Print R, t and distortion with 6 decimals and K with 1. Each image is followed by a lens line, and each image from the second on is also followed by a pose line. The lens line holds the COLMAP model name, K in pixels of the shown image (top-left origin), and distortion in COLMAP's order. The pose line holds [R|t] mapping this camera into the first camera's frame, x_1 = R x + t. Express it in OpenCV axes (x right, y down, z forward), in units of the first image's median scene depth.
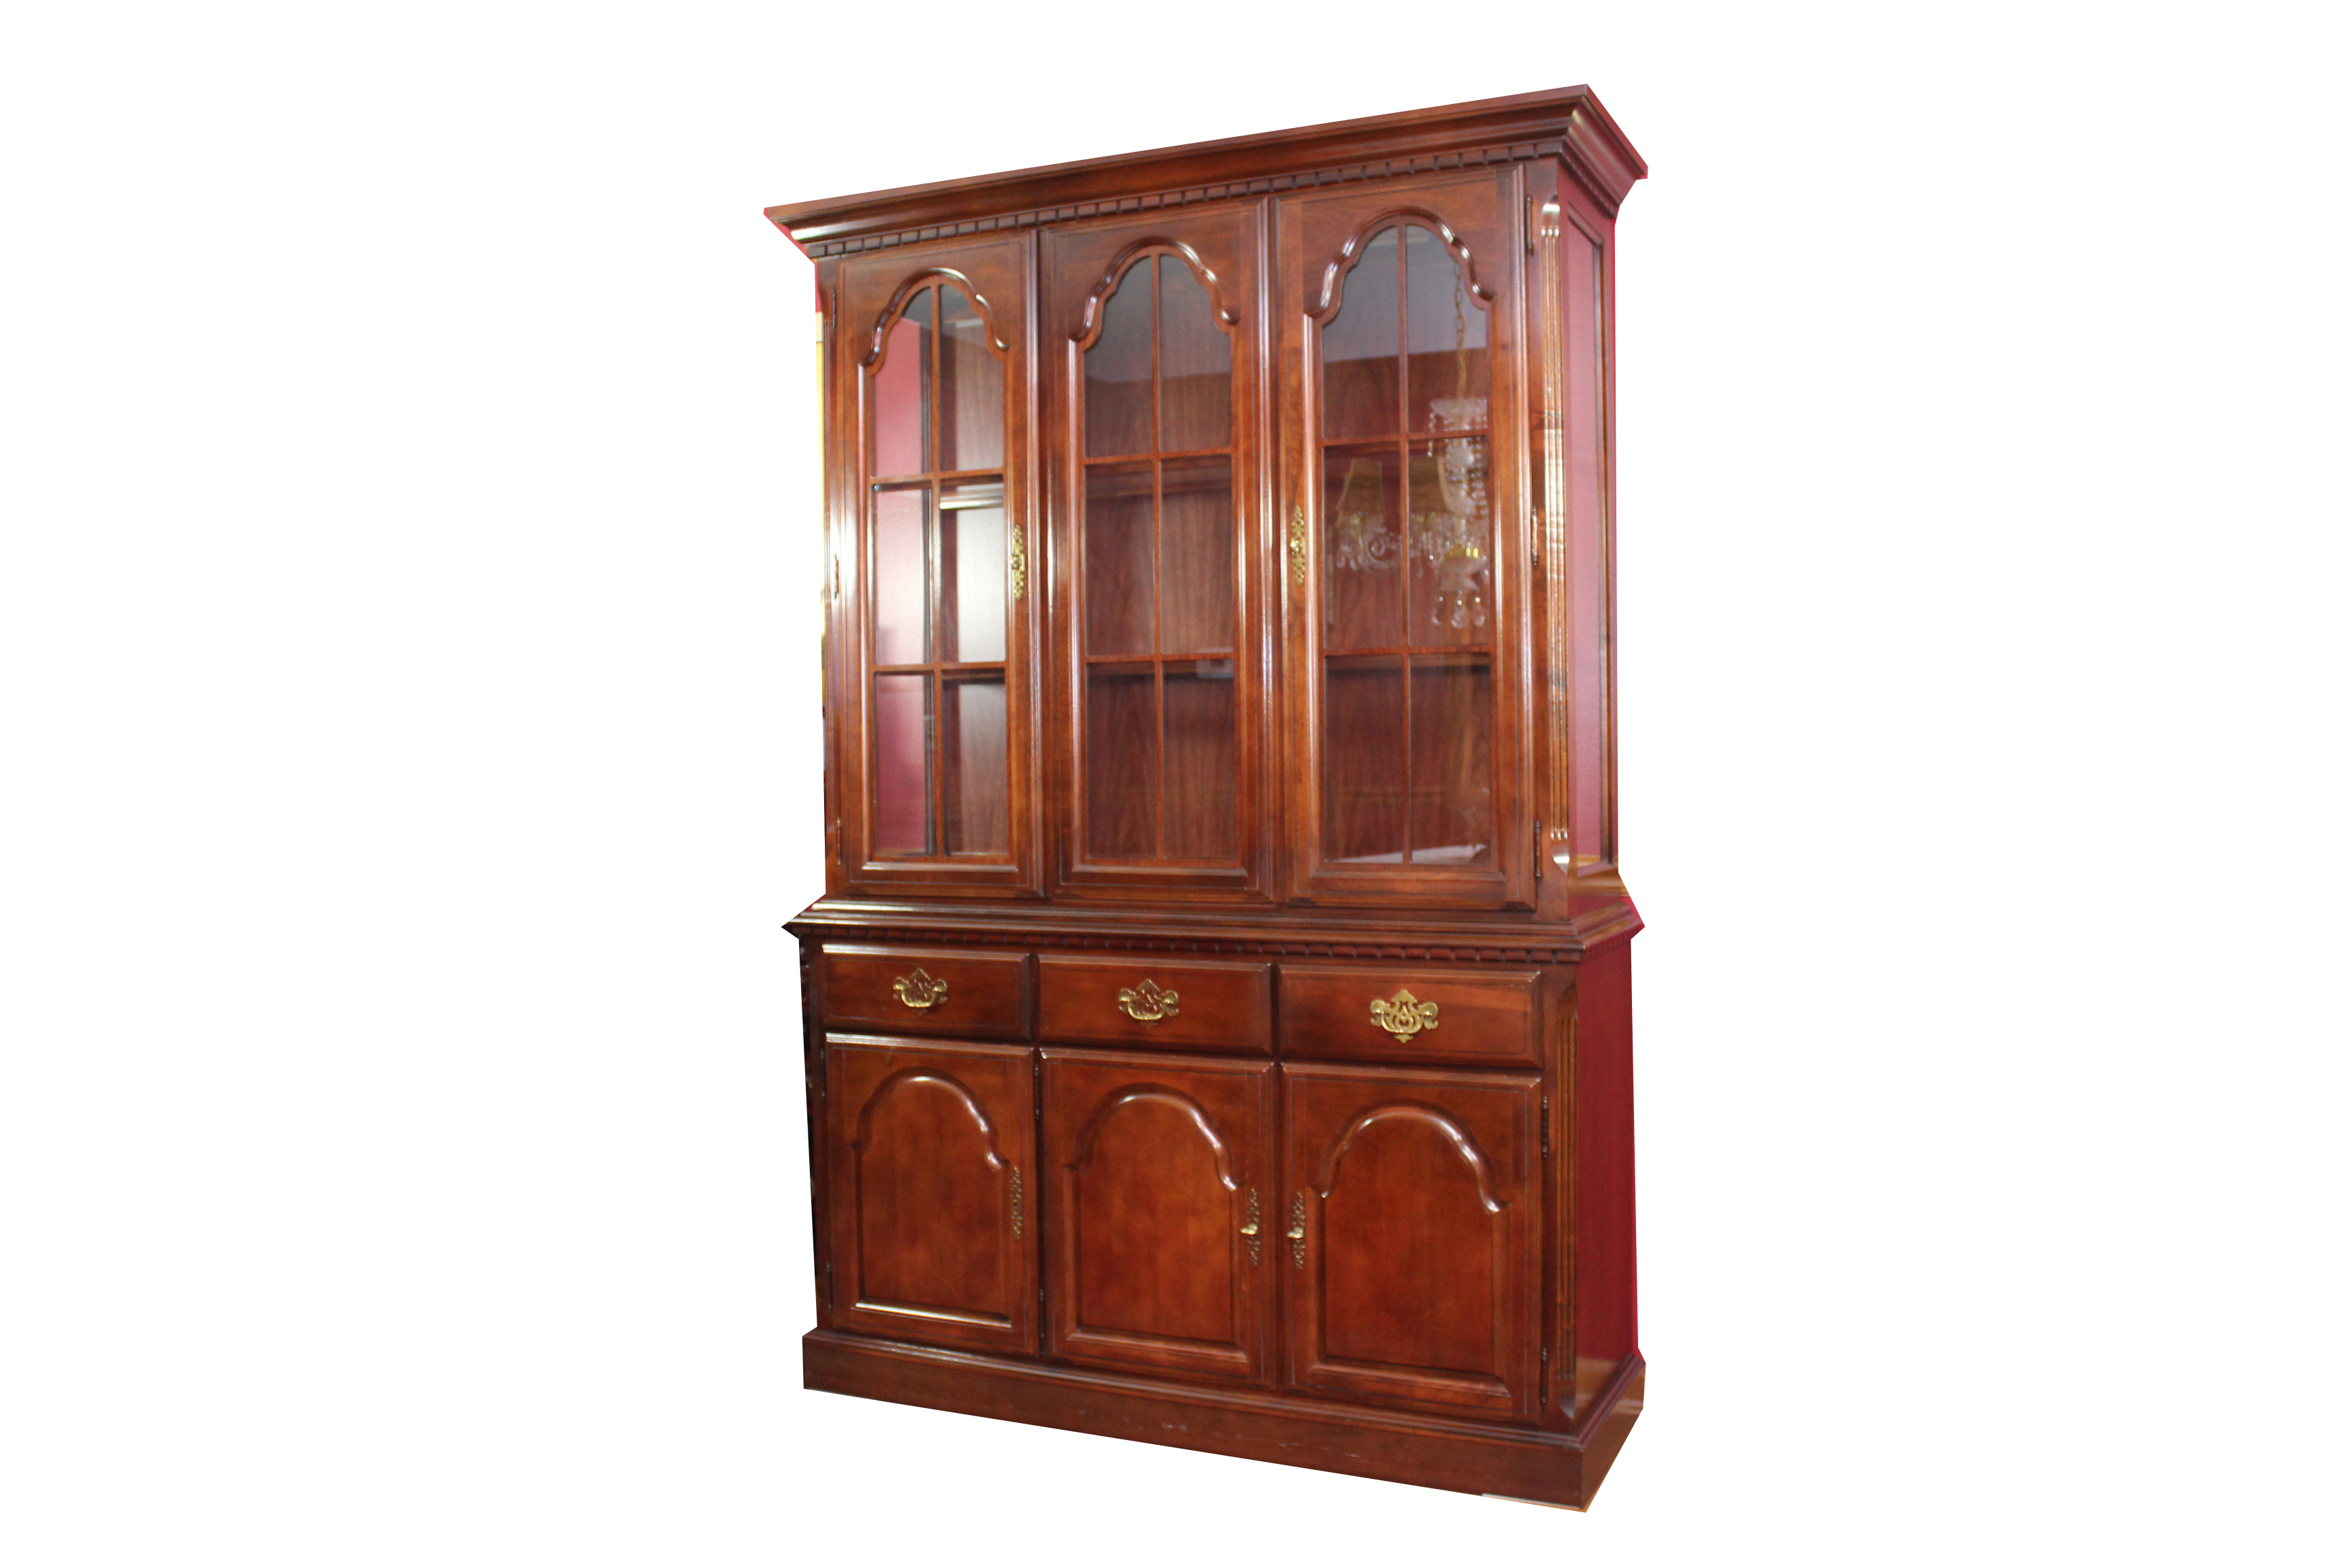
lens RADIAL K [[1908.7, 0, 1176.0], [0, 1908.7, 784.0], [0, 0, 1]] dist [-0.164069, 0.107338]
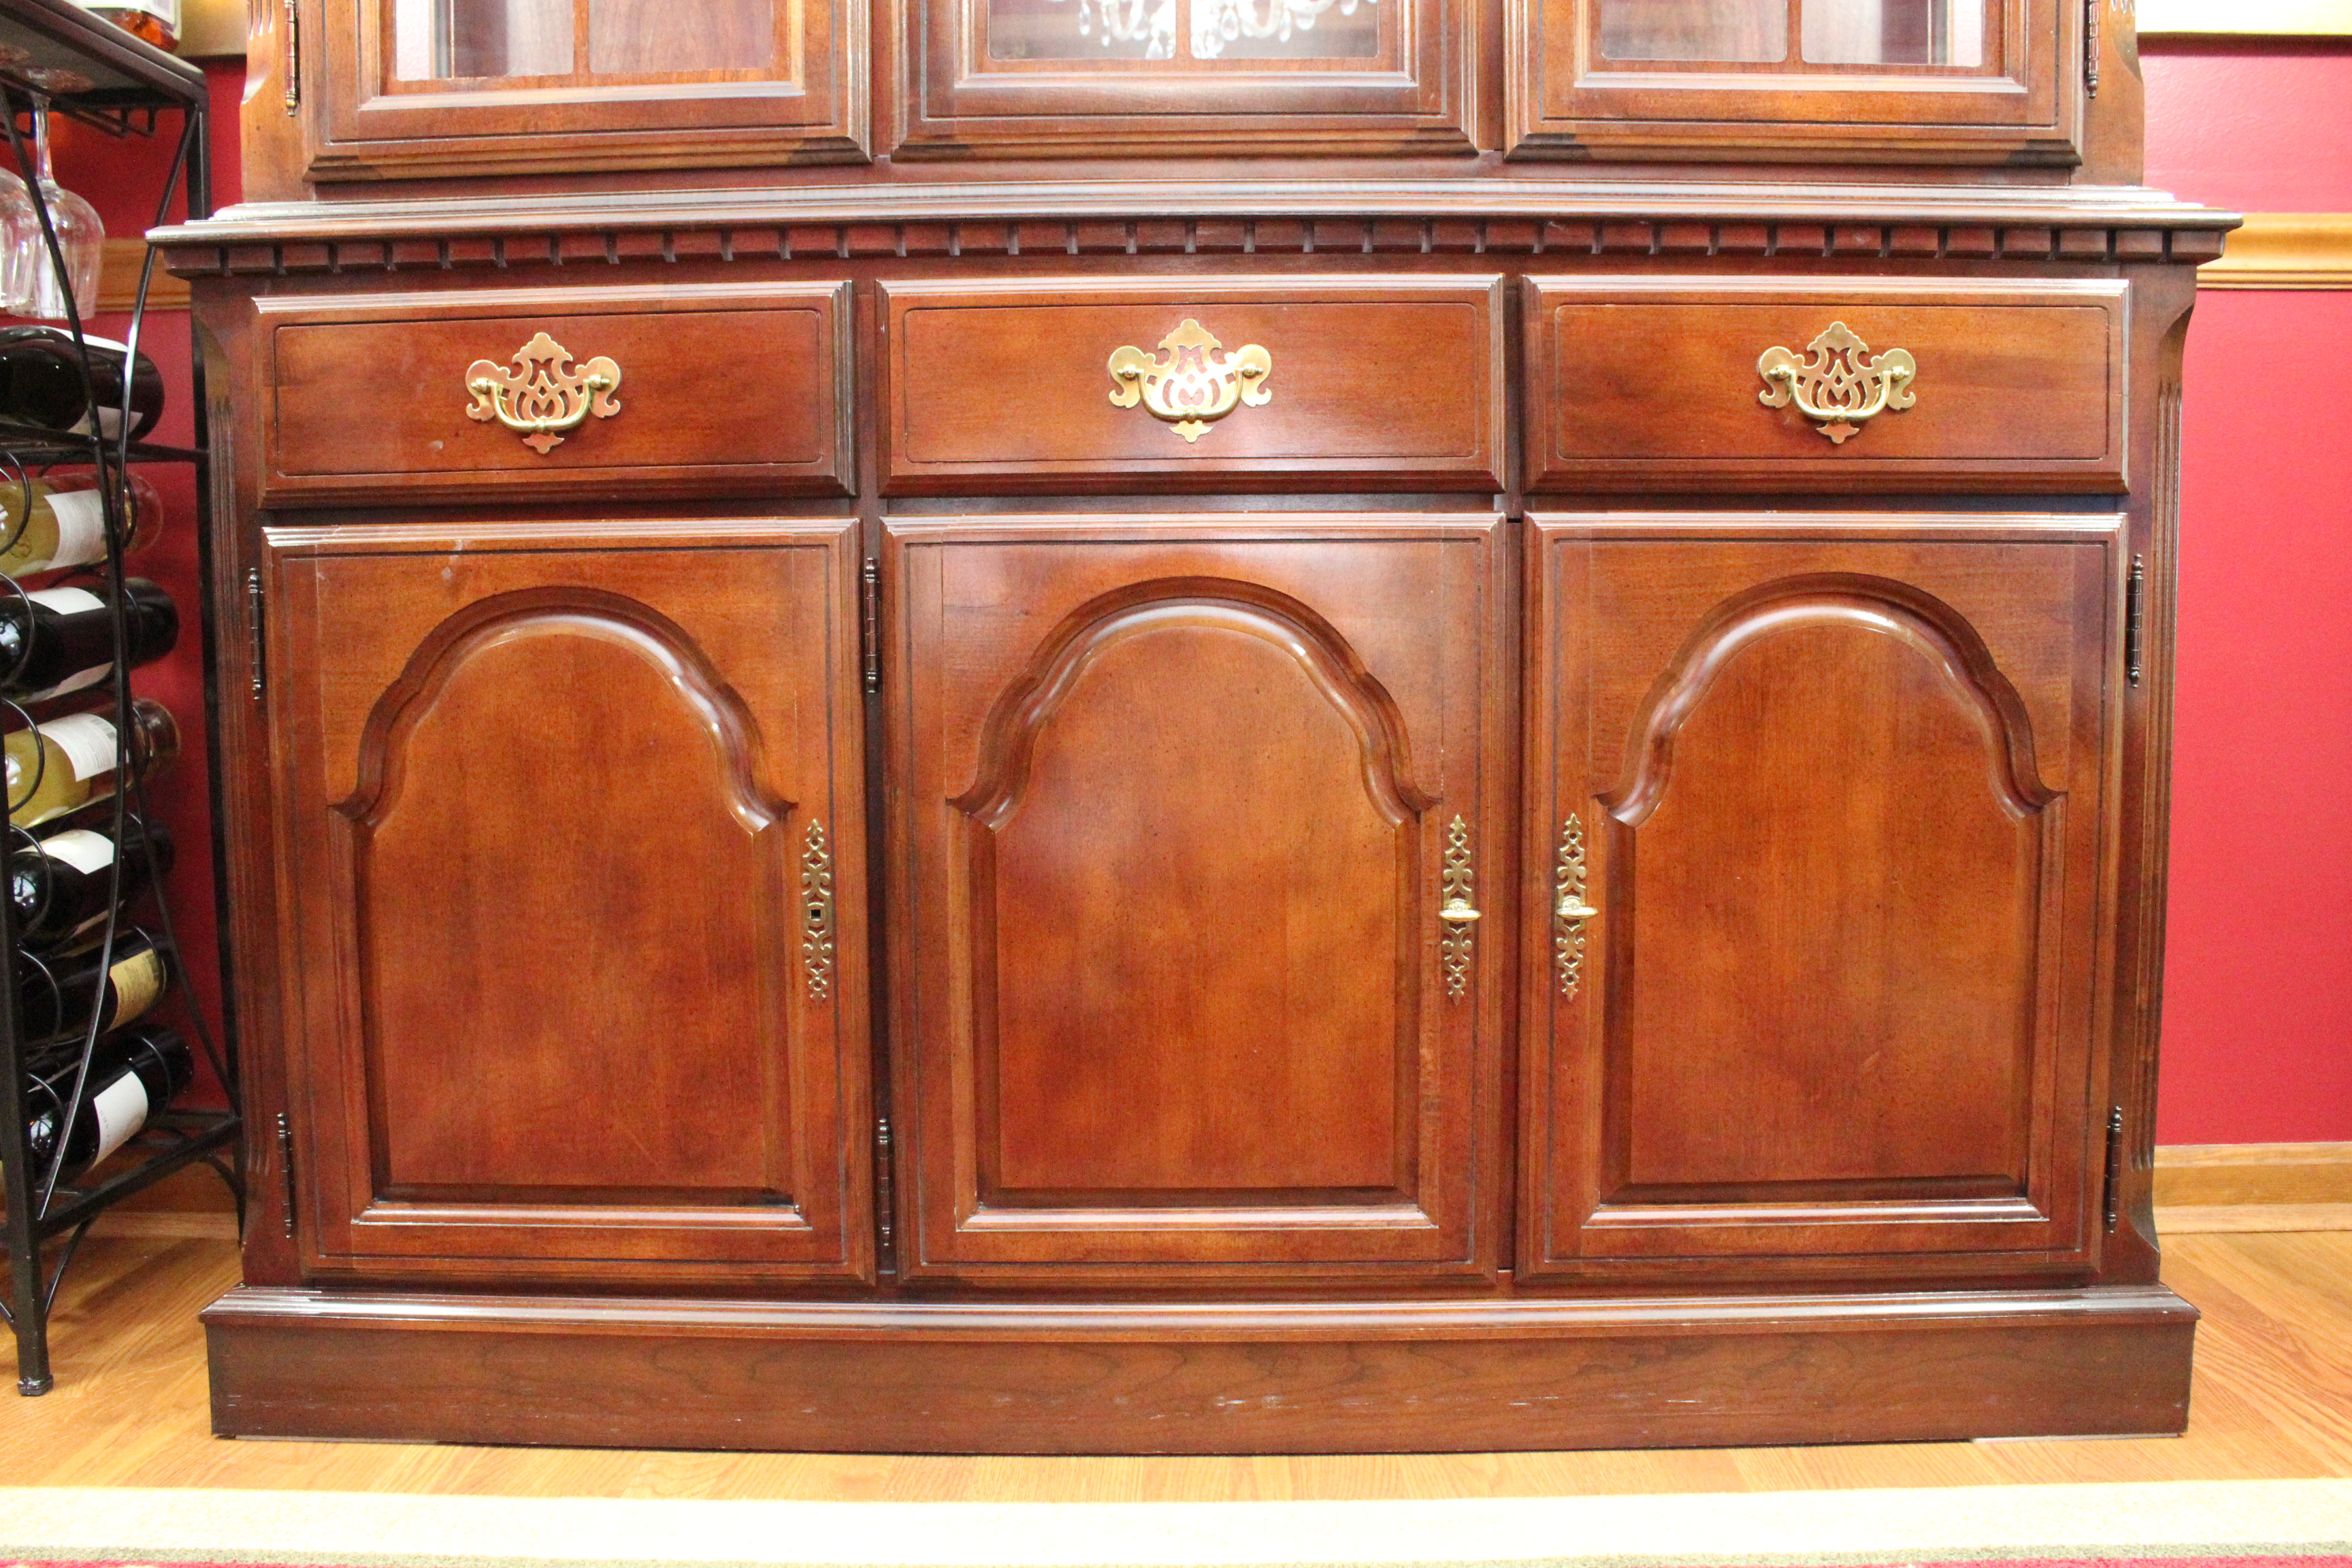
lens RADIAL K [[1945.2, 0, 1176.0], [0, 1945.2, 784.0], [0, 0, 1]] dist [-0.162340, 0.142695]
pose [[0.914172, -0.027650, 0.404383, -0.183254], [0.003244, 0.998138, 0.060916, 0.173170], [-0.405314, -0.054376, 0.912559, 0.606465]]
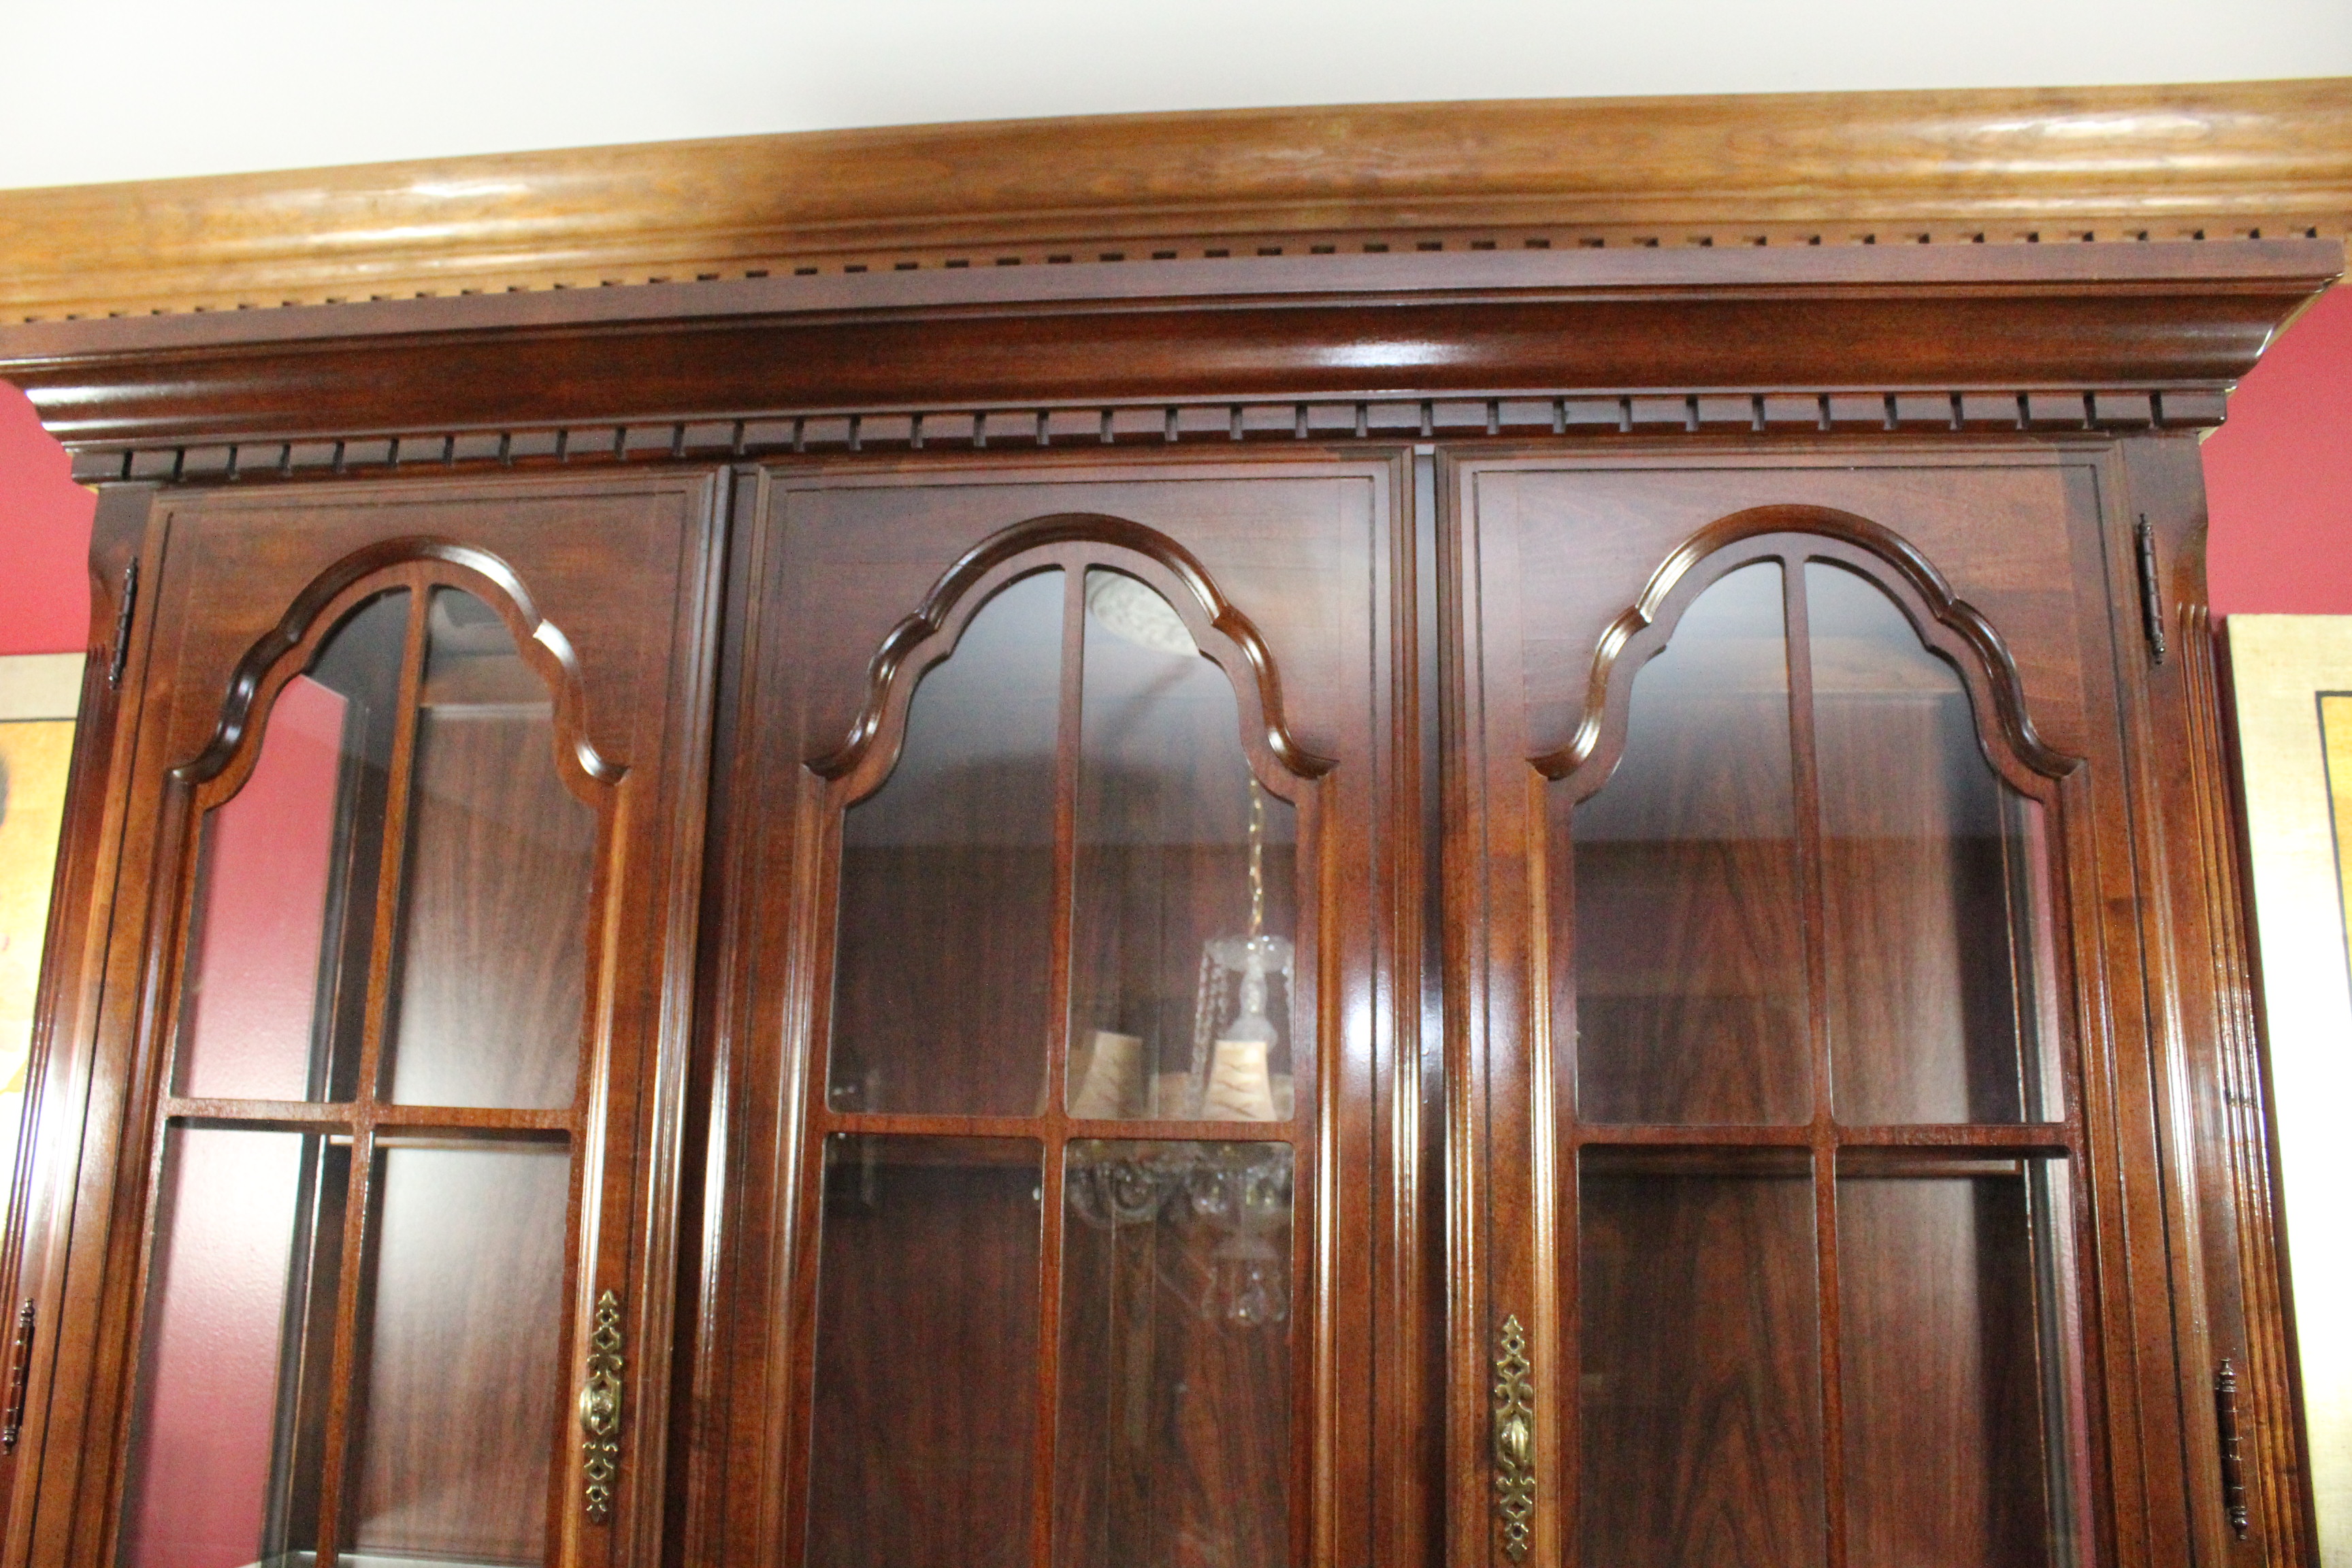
lens RADIAL K [[1945.2, 0, 1176.0], [0, 1945.2, 784.0], [0, 0, 1]] dist [-0.162340, 0.142695]
pose [[0.948296, 0.101393, 0.300756, -0.100423], [-0.024445, 0.968117, -0.249303, -0.144794], [-0.316444, 0.229061, 0.920540, 0.650016]]
